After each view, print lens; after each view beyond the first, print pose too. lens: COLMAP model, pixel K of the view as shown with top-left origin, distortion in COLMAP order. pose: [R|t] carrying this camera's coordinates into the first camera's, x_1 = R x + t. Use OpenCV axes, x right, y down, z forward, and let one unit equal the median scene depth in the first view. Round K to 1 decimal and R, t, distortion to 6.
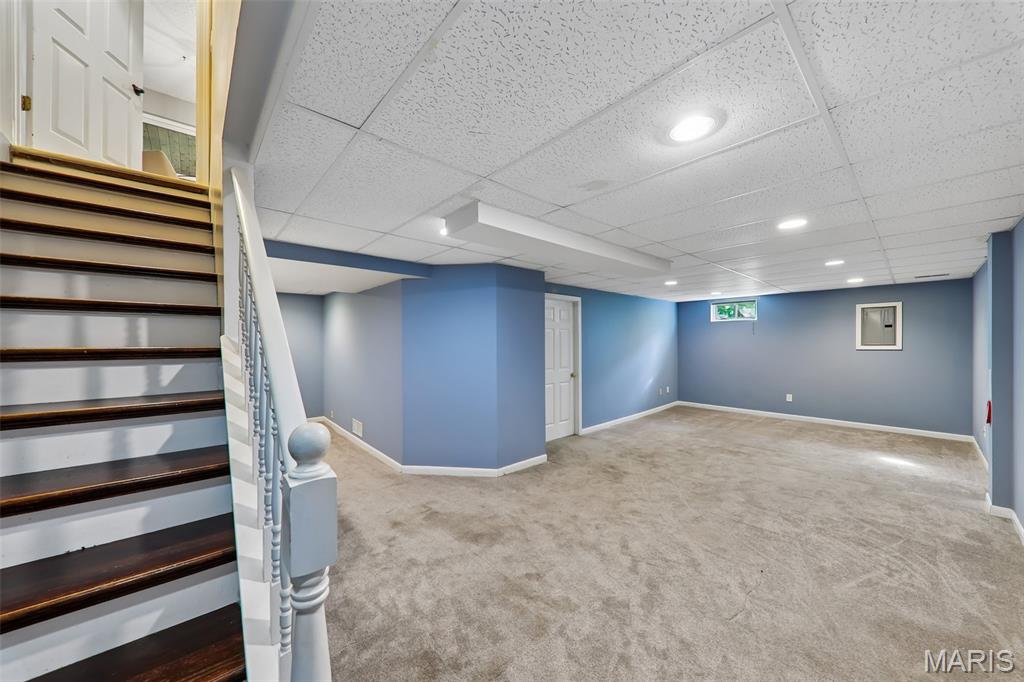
lens RADIAL K [[356.2, 0, 510.3], [0, 356.2, 341.1], [0, 0, 1]] dist [0.012254, -0.003346]
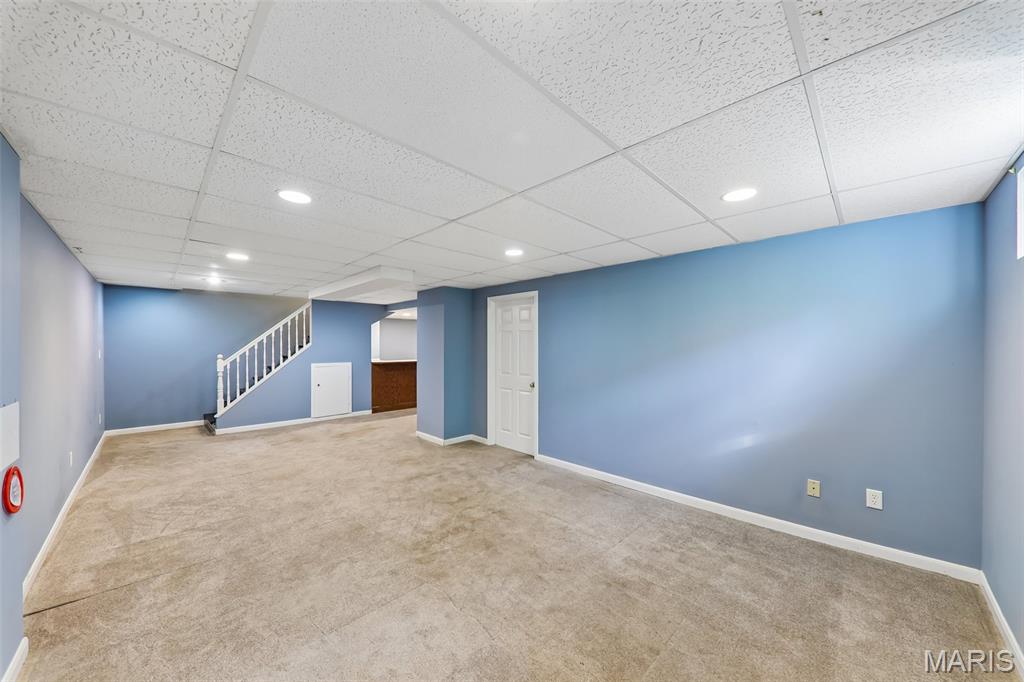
lens RADIAL K [[356.2, 0, 514.1], [0, 356.2, 344.0], [0, 0, 1]] dist [0.012254, -0.003346]
pose [[0.061993, -0.000279, -0.998077, 1.699106], [-0.001723, 0.999998, -0.000387, -0.001892], [0.998075, 0.001744, 0.061992, 1.517748]]
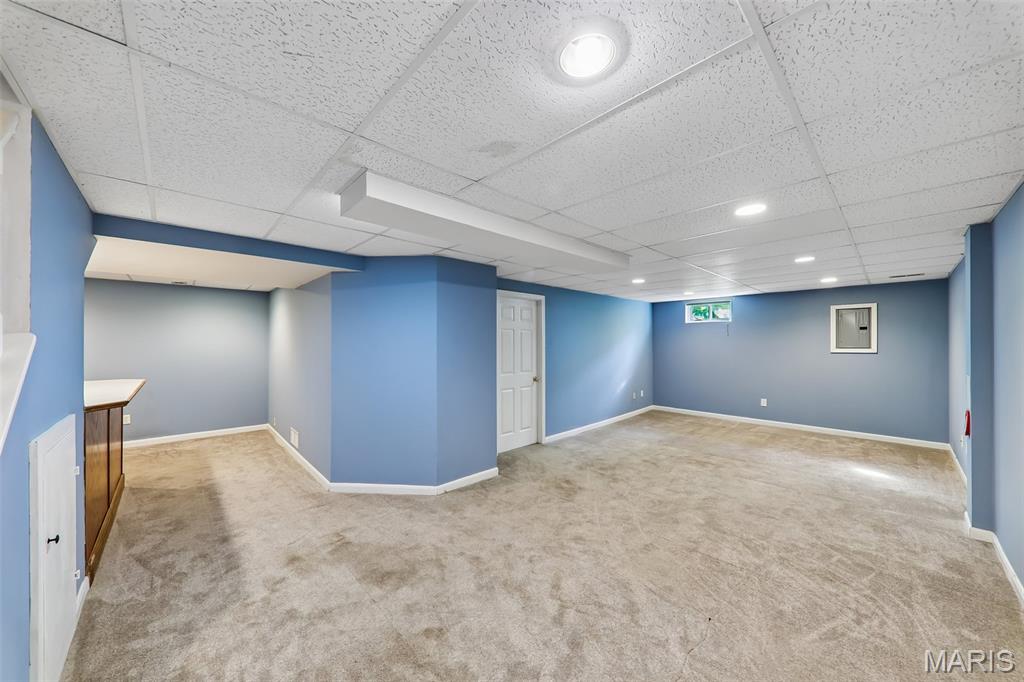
lens RADIAL K [[356.2, 0, 512.4], [0, 356.2, 340.0], [0, 0, 1]] dist [0.012254, -0.003346]
pose [[0.999529, 0.003658, 0.030485, 0.145162], [-0.003460, 0.999972, -0.006567, -0.000852], [-0.030509, 0.006459, 0.999514, 0.118984]]
